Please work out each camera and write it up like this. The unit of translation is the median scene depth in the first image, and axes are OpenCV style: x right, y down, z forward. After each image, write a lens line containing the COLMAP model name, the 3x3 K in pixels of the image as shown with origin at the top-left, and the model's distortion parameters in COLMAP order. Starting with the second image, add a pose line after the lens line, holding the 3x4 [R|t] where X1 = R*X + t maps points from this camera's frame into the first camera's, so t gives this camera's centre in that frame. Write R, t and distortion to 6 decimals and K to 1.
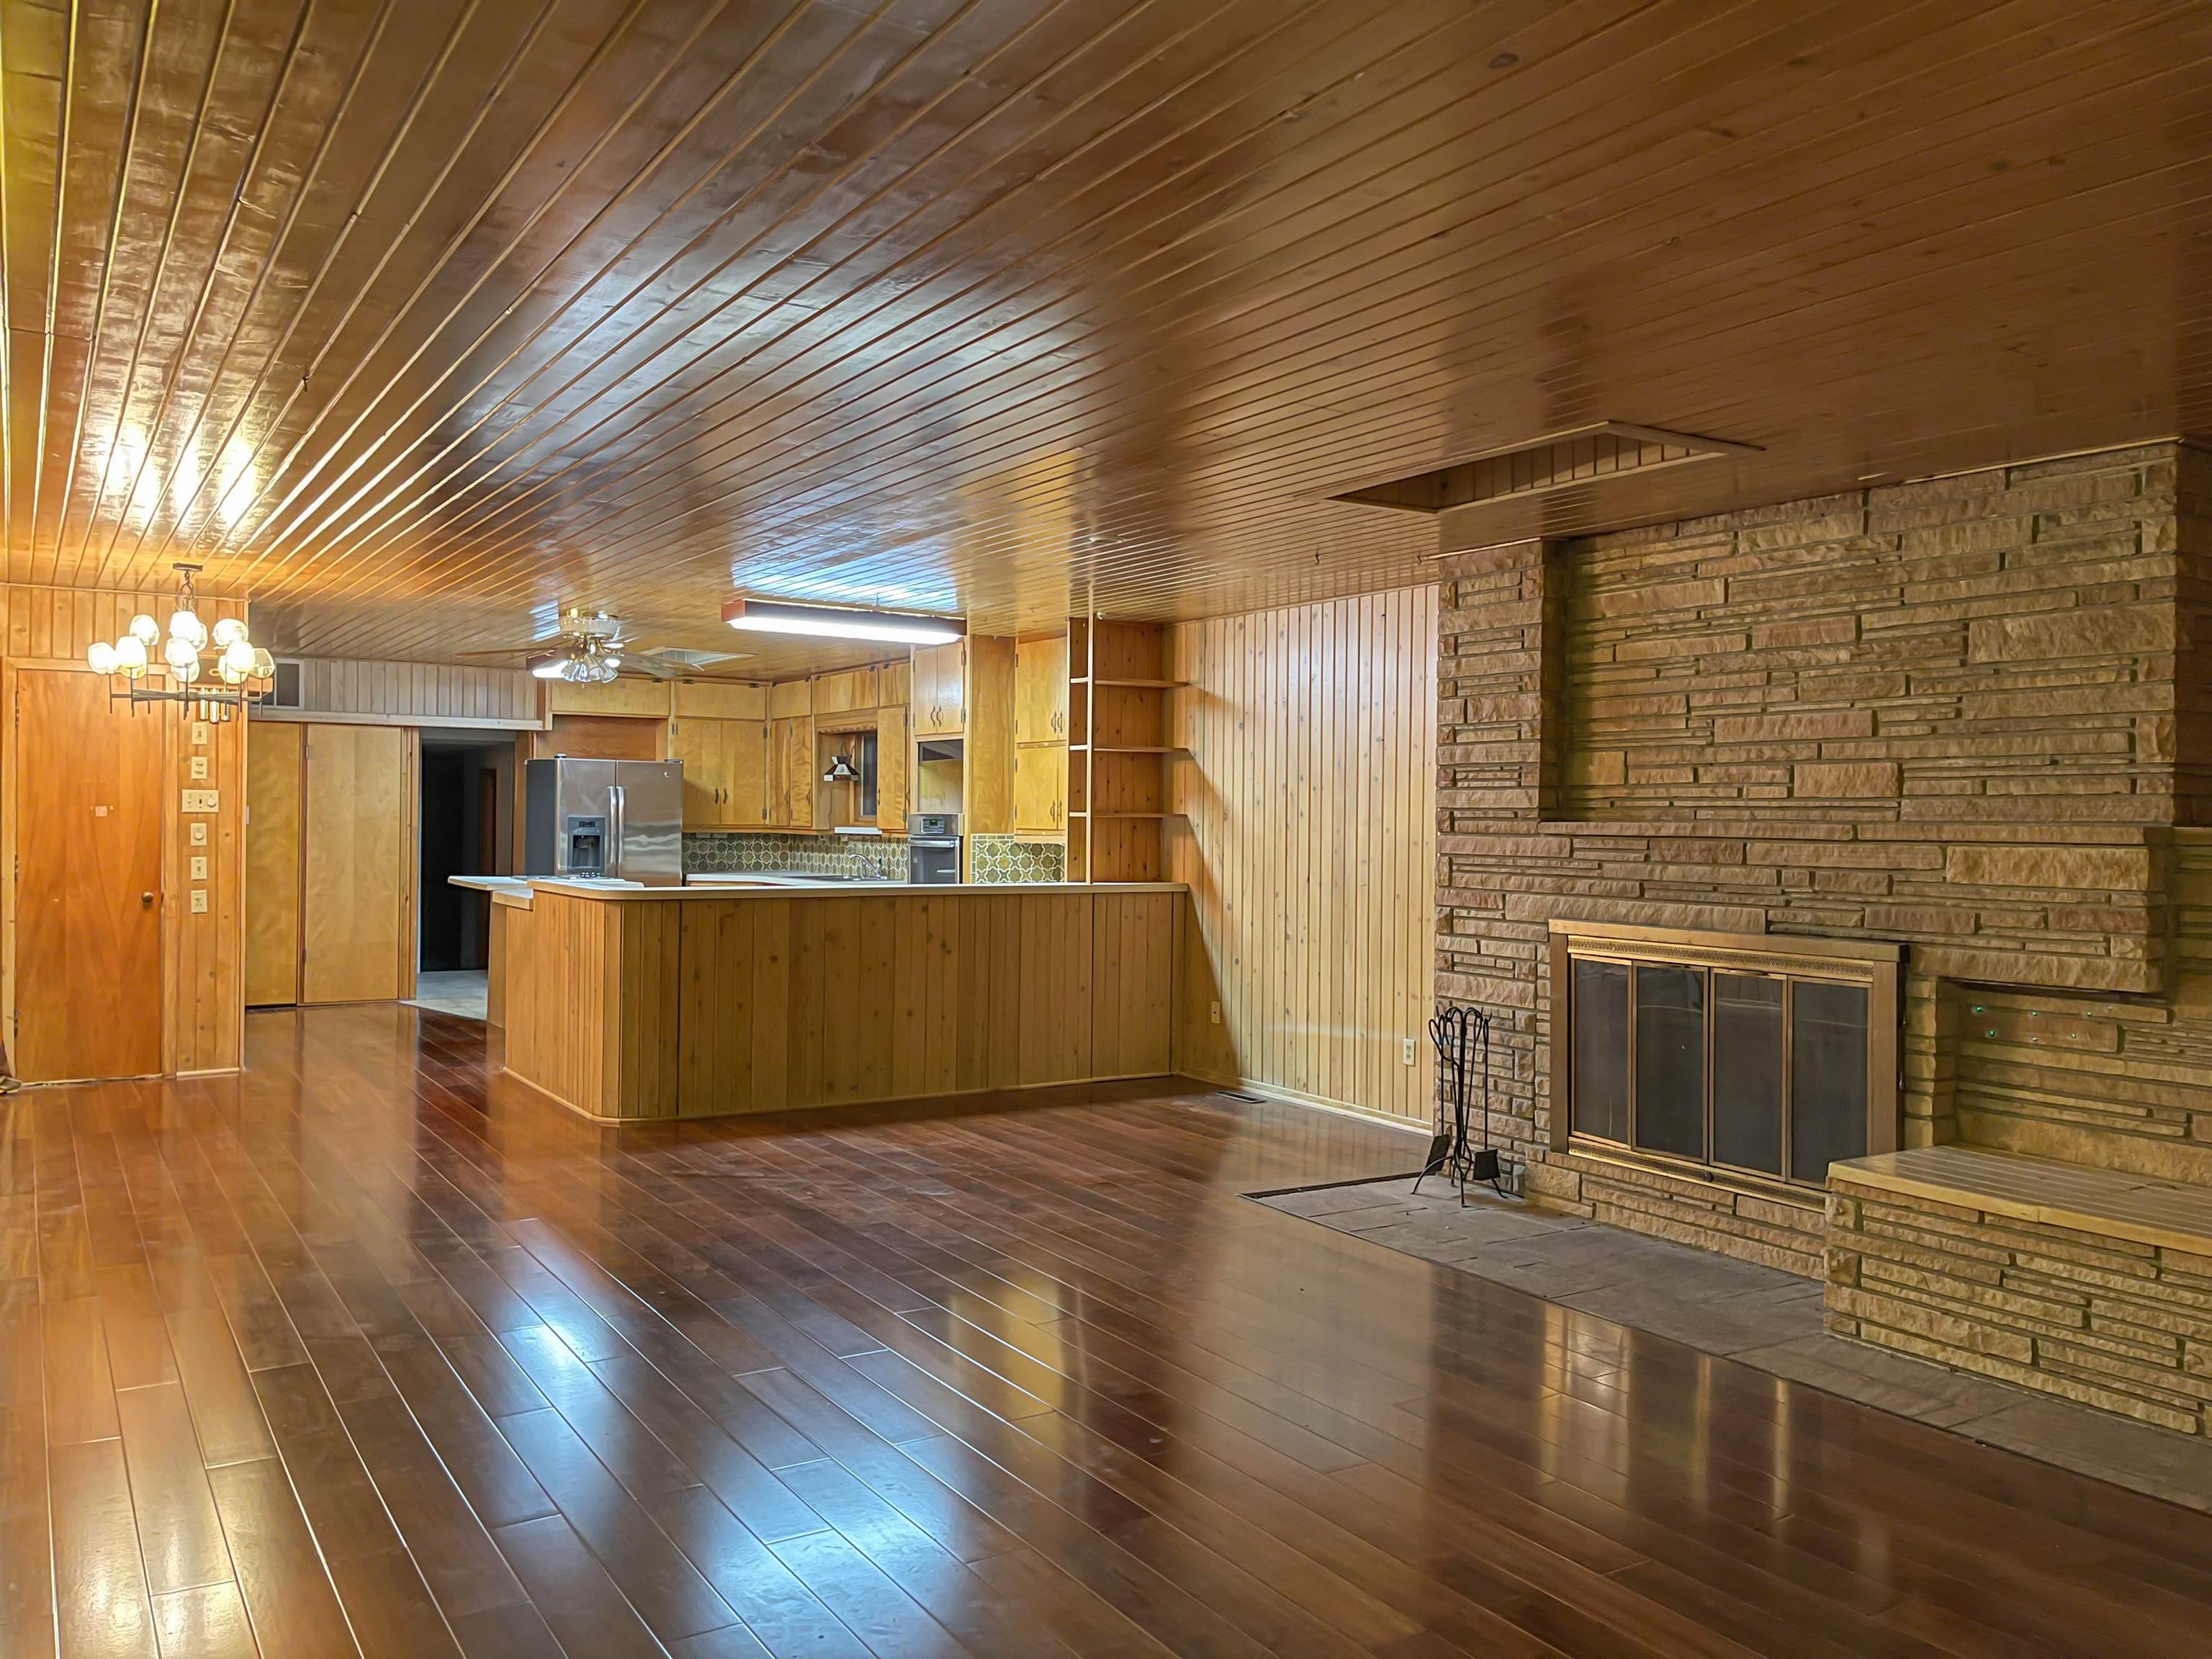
lens RADIAL K [[1707.2, 0, 1078.5], [0, 1707.2, 824.1], [0, 0, 1]] dist [0.045873, -0.003440]
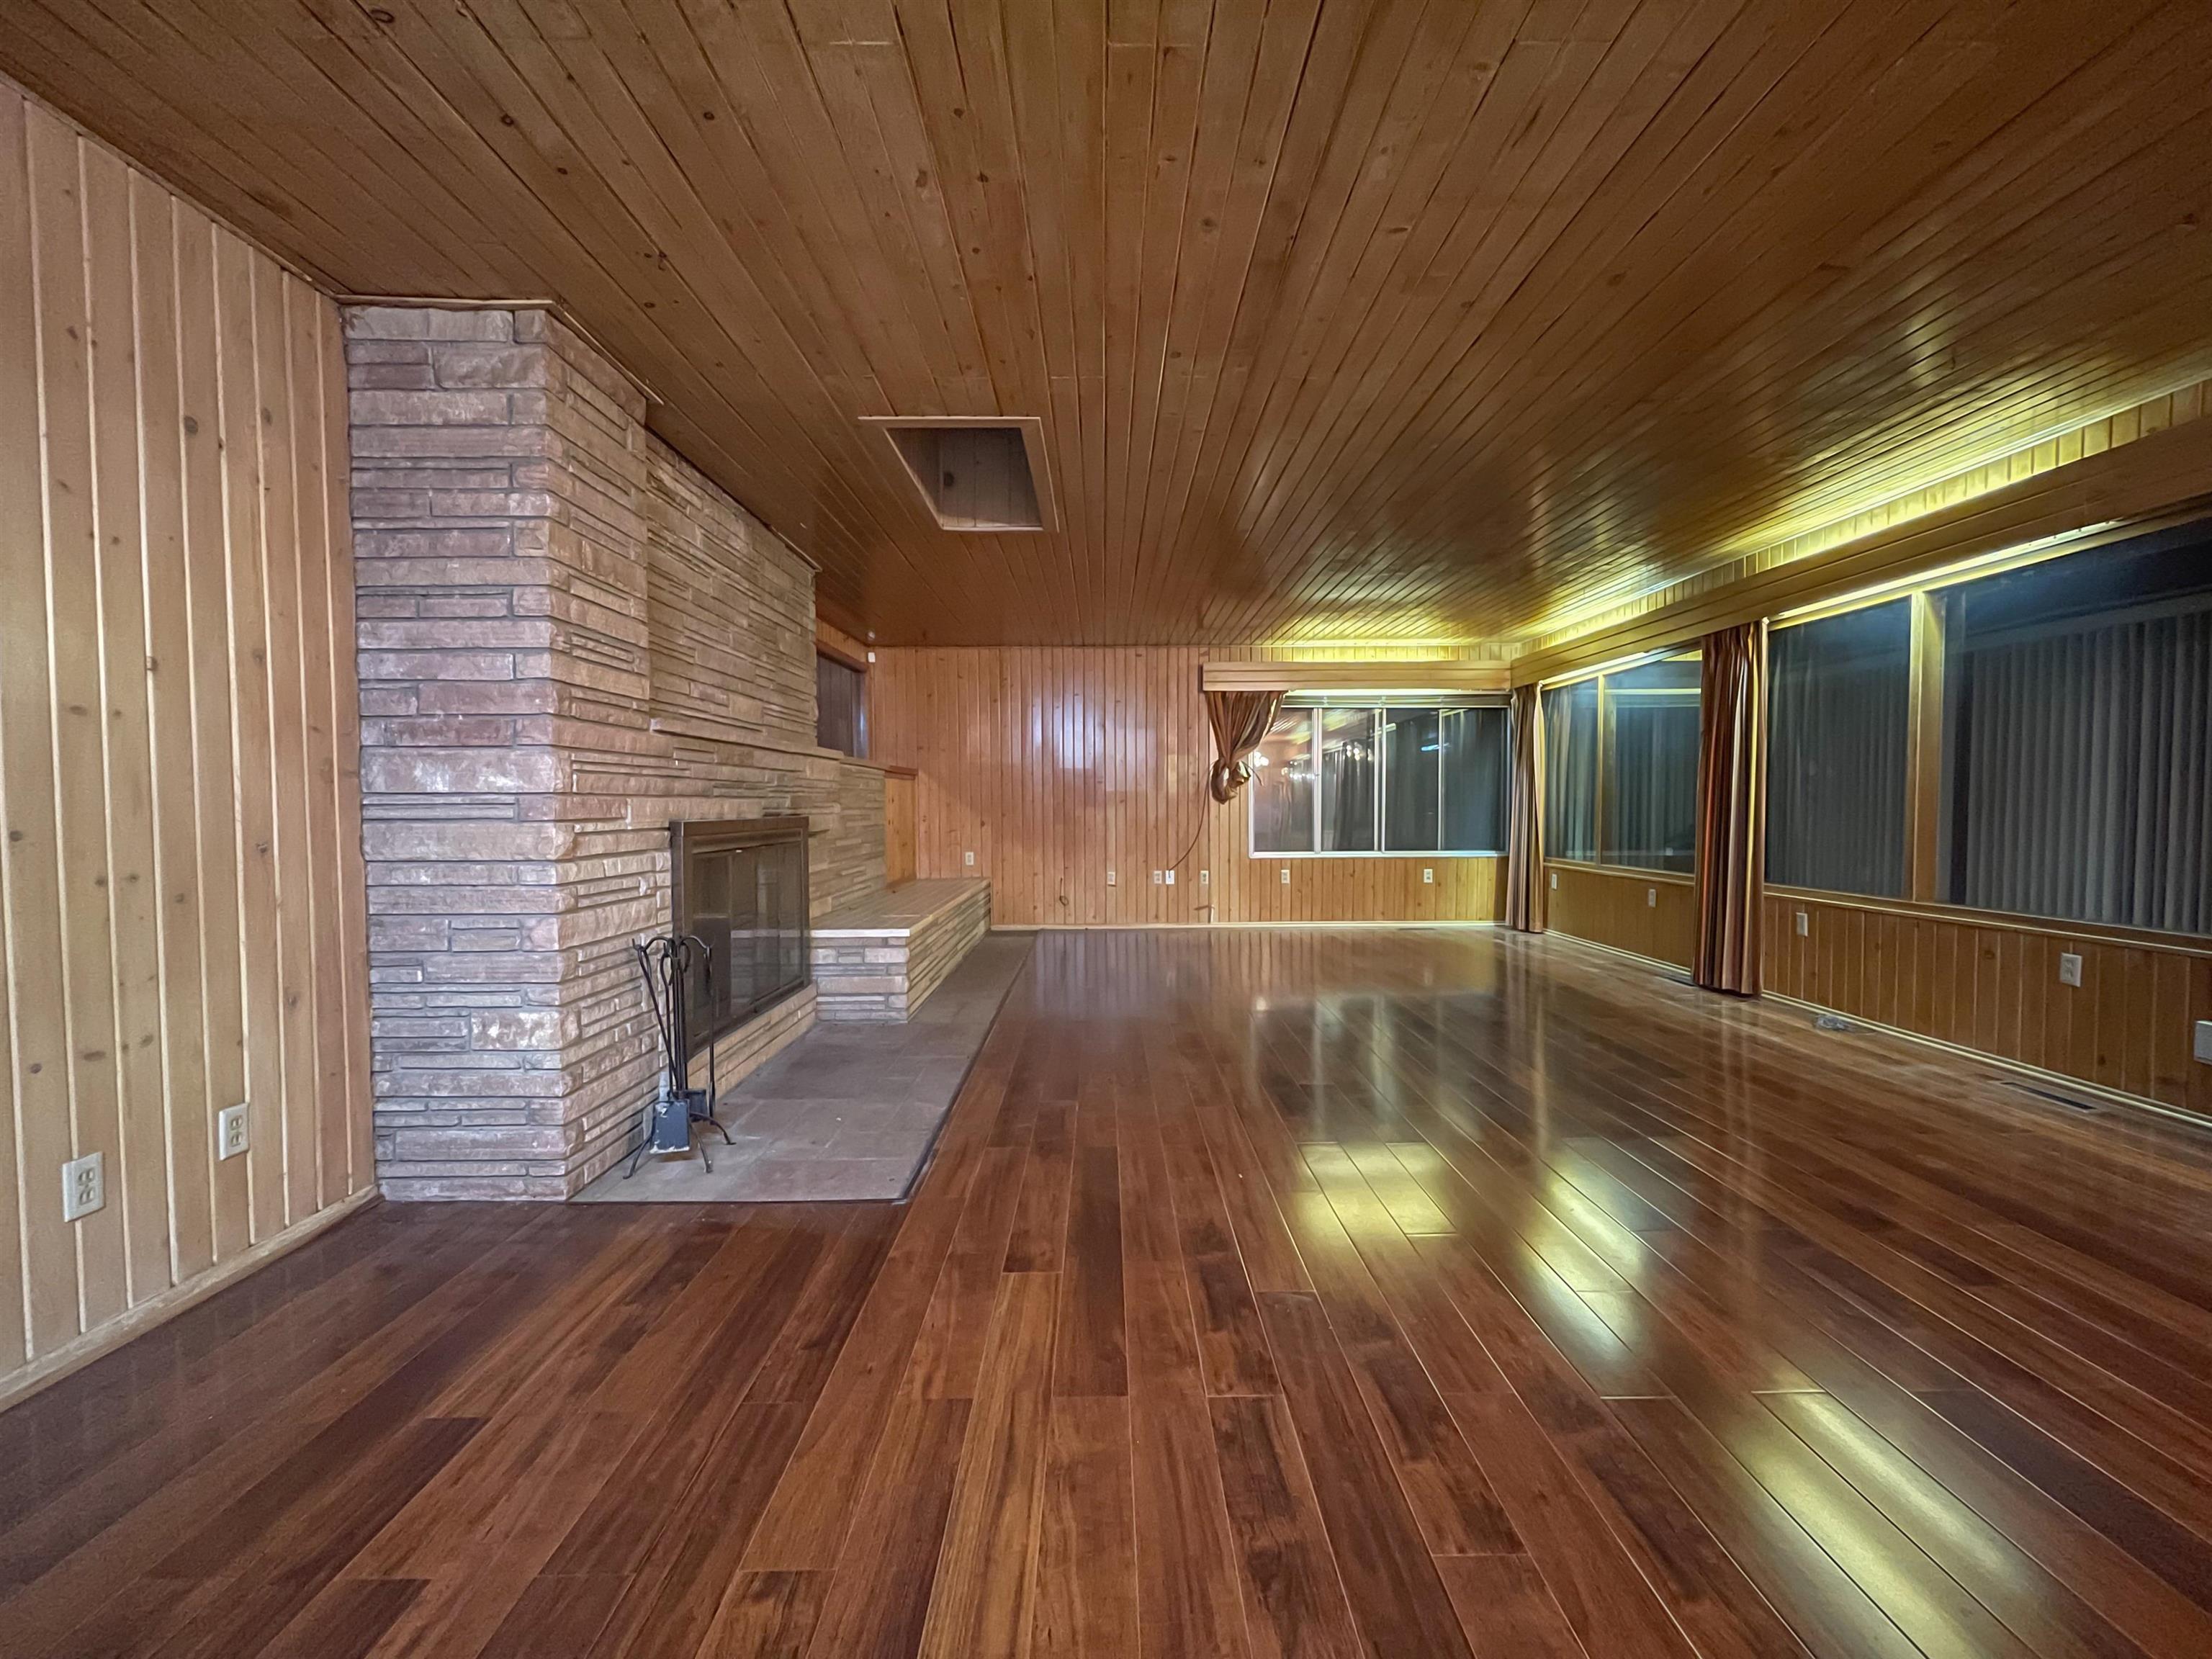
lens RADIAL K [[894.1, 0, 1108.5], [0, 894.1, 831.1], [0, 0, 1]] dist [0.000145, 0.000177]
pose [[-0.856333, -0.022715, 0.515924, -0.182280], [-0.001598, 0.999144, 0.041337, 0.039466], [-0.516421, 0.034574, -0.855637, 1.297584]]
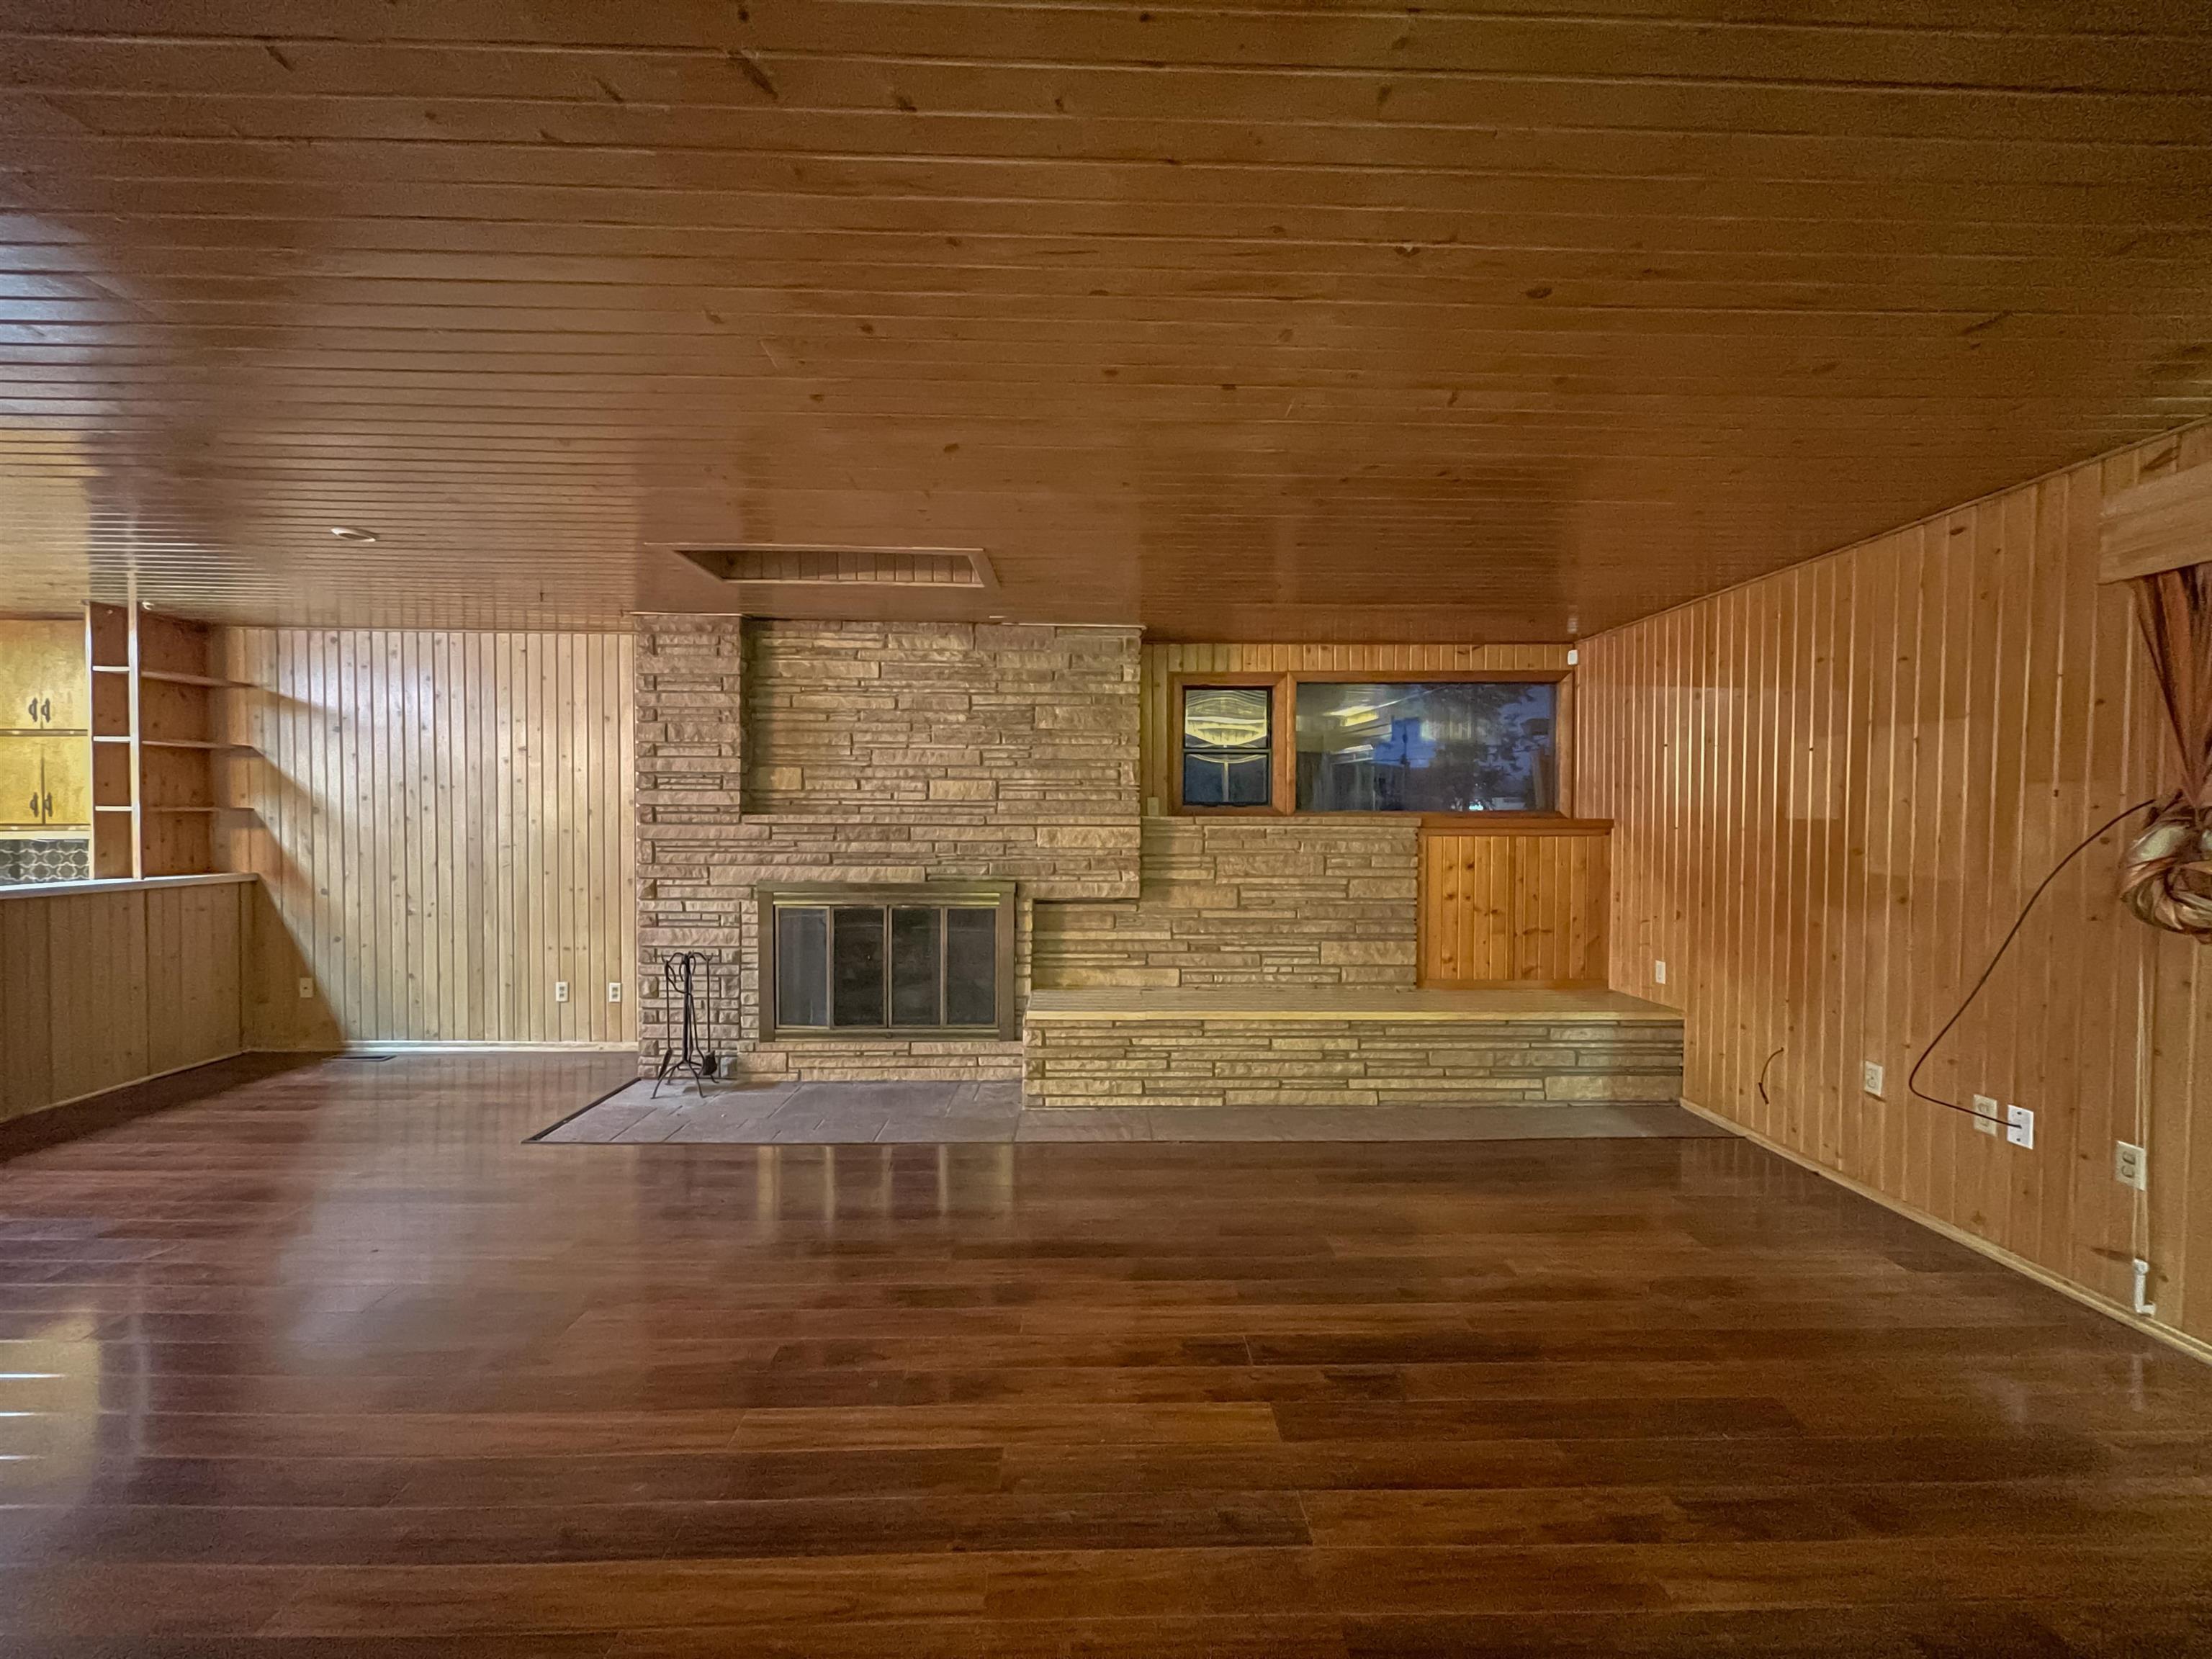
lens RADIAL K [[885.8, 0, 1105.5], [0, 885.8, 834.1], [0, 0, 1]] dist [0.001138, -0.001042]
pose [[0.493957, -0.028009, 0.869035, -0.224890], [0.003088, 0.999531, 0.030460, -0.006894], [-0.869481, -0.012362, 0.493812, 0.378597]]
